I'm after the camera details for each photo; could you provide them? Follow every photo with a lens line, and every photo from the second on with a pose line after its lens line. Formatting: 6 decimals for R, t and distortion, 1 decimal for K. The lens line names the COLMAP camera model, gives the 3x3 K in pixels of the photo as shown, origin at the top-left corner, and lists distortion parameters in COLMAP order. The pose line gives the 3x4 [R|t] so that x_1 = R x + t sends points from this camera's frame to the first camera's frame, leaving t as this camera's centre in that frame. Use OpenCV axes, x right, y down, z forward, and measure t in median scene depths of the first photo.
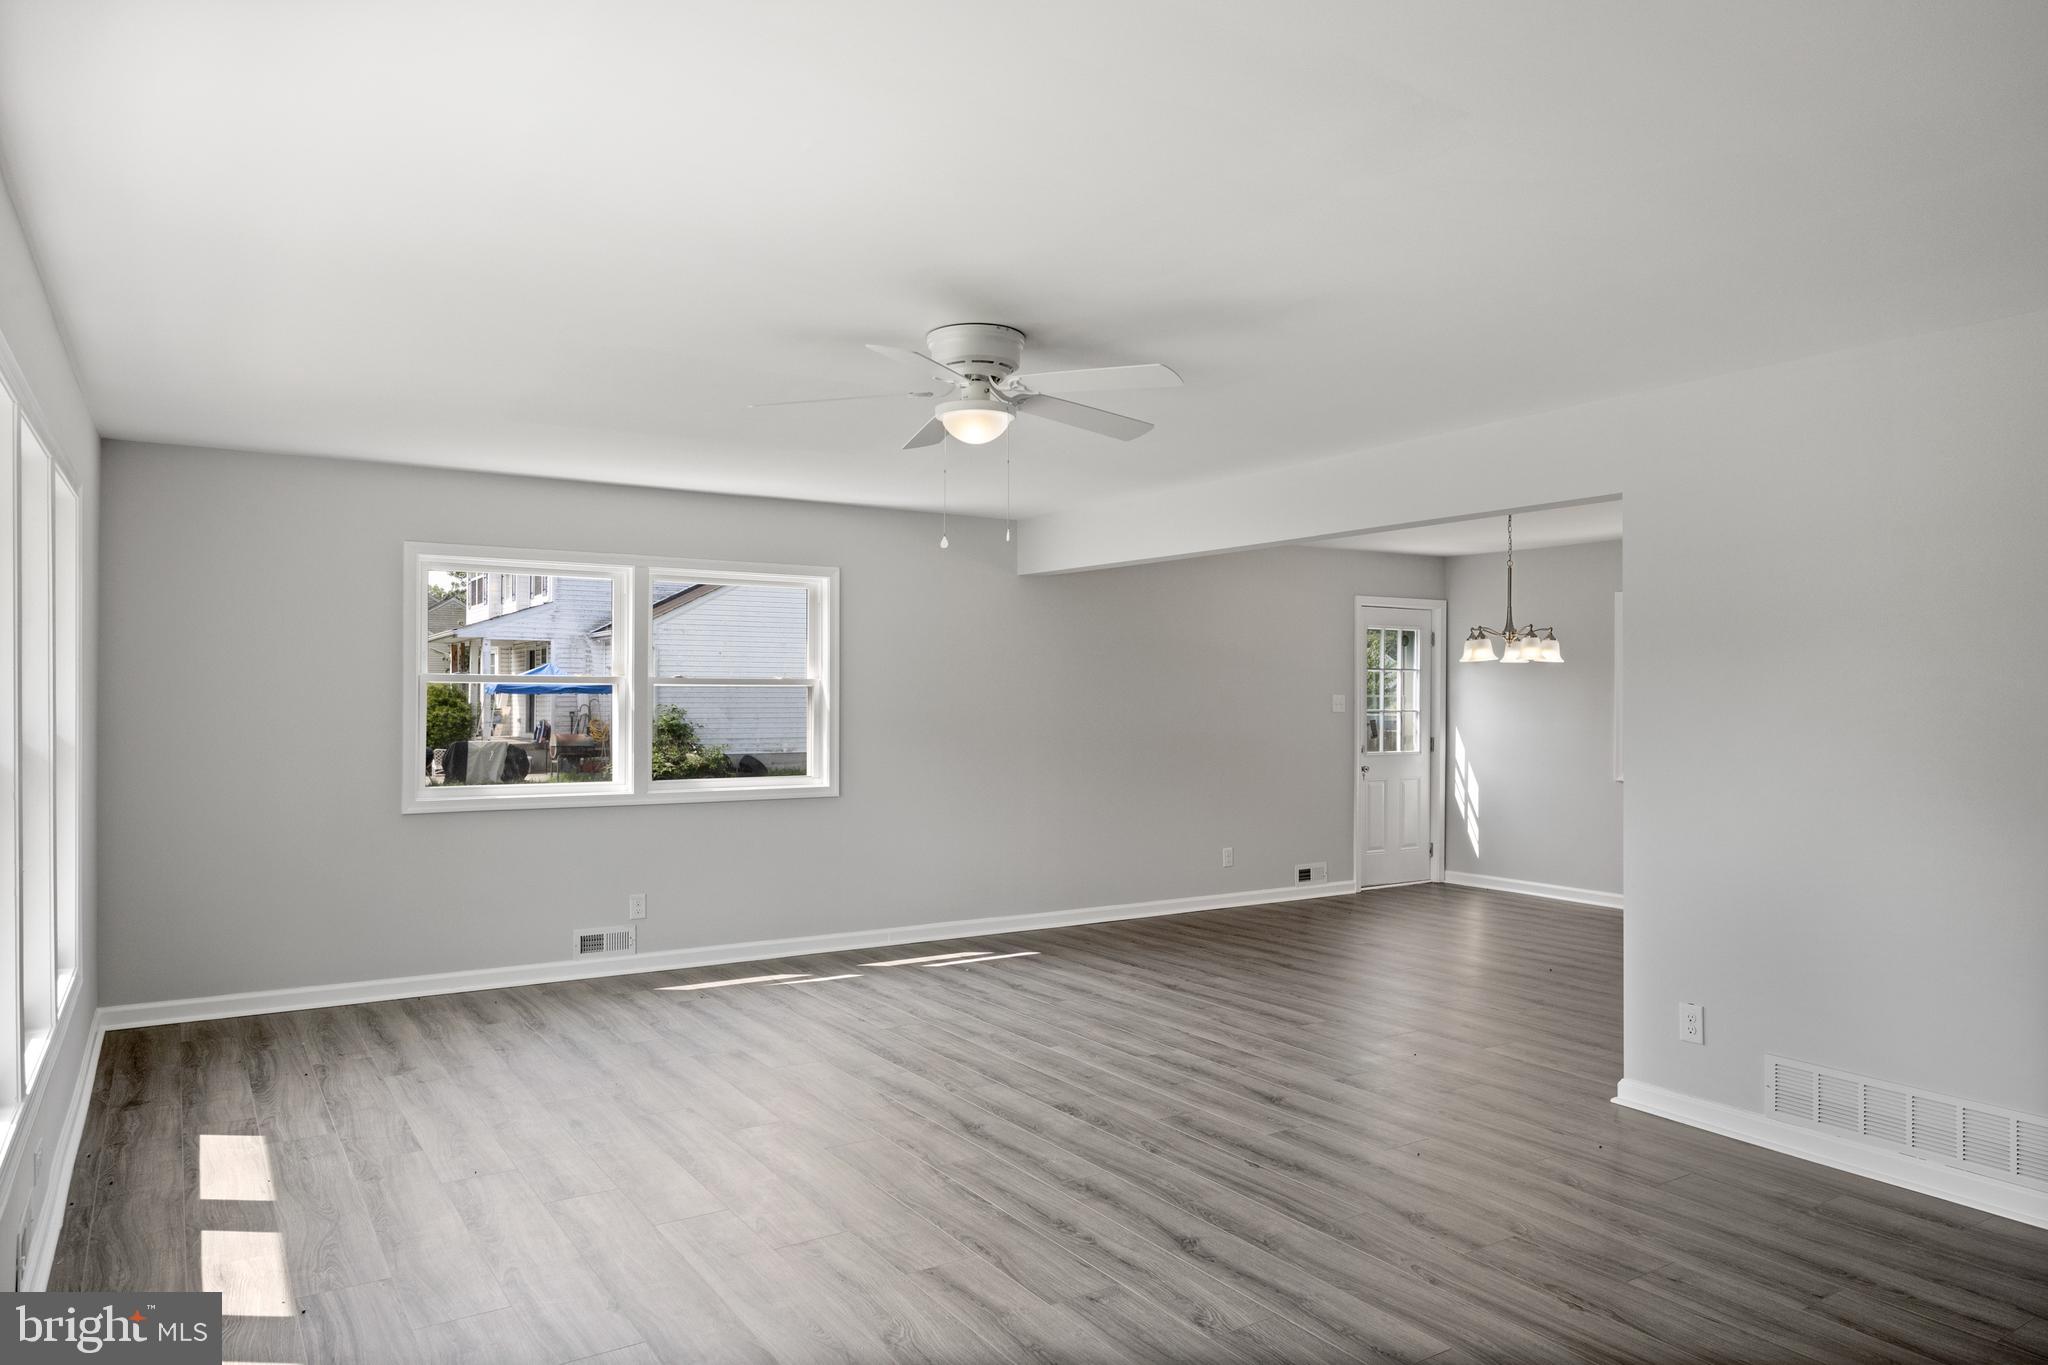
lens RADIAL K [[1292.6, 0, 1050.4], [0, 1292.6, 720.1], [0, 0, 1]] dist [-0.005927, -0.000940]
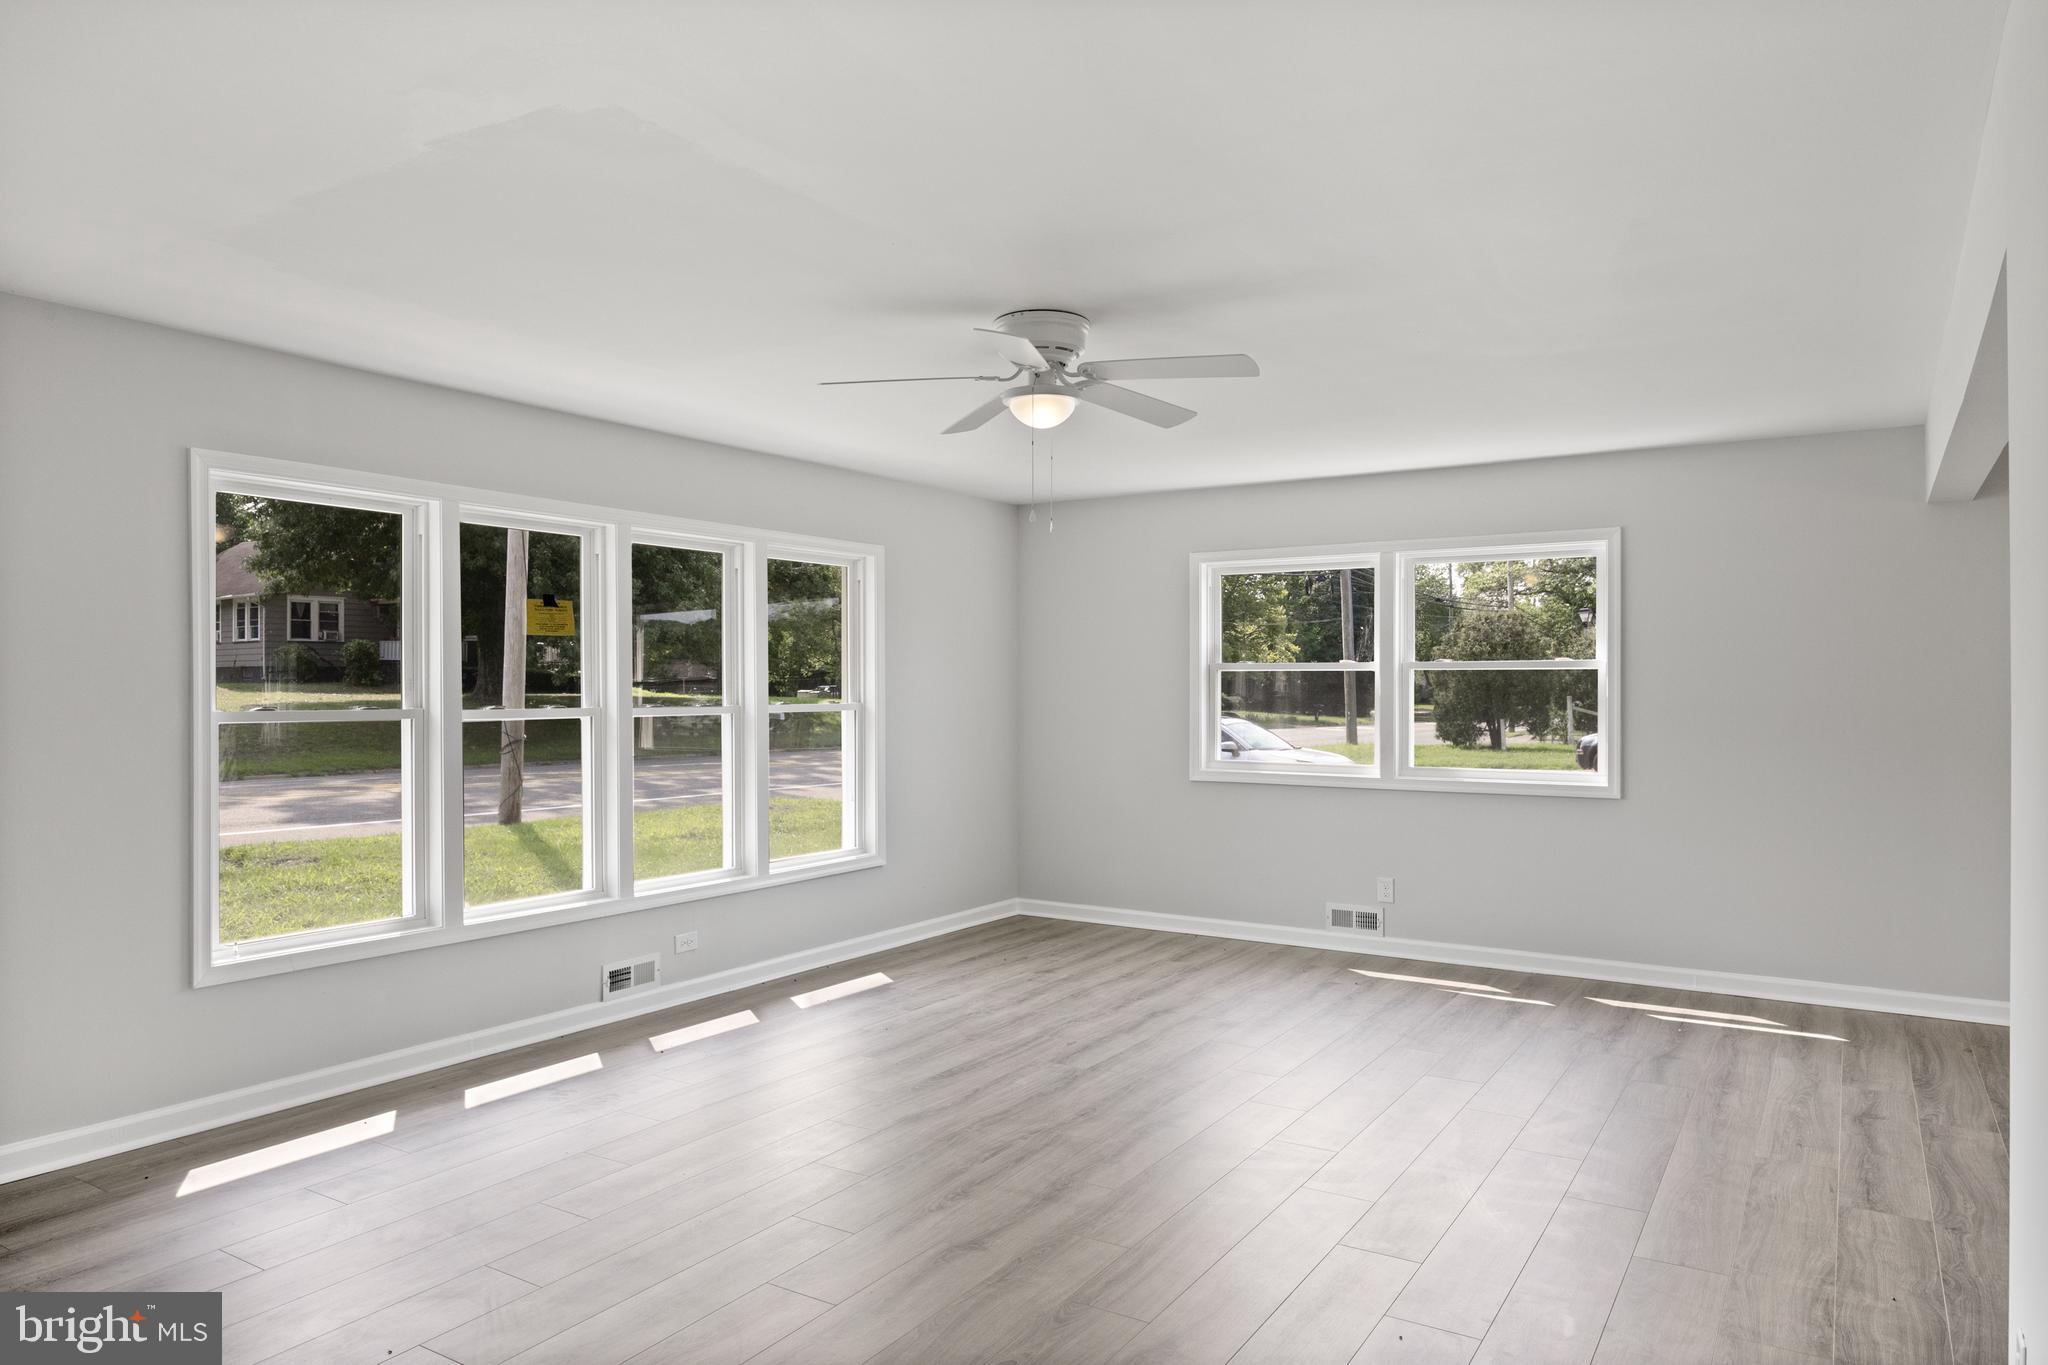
lens RADIAL K [[1344.1, 0, 1024.0], [0, 1344.1, 682.5], [0, 0, 1]] dist [-0.007196, -0.000647]
pose [[0.395494, -0.007656, -0.918437, 0.820021], [-0.012400, 0.999830, -0.013673, 0.001318], [0.918385, 0.016796, 0.395332, 0.504627]]
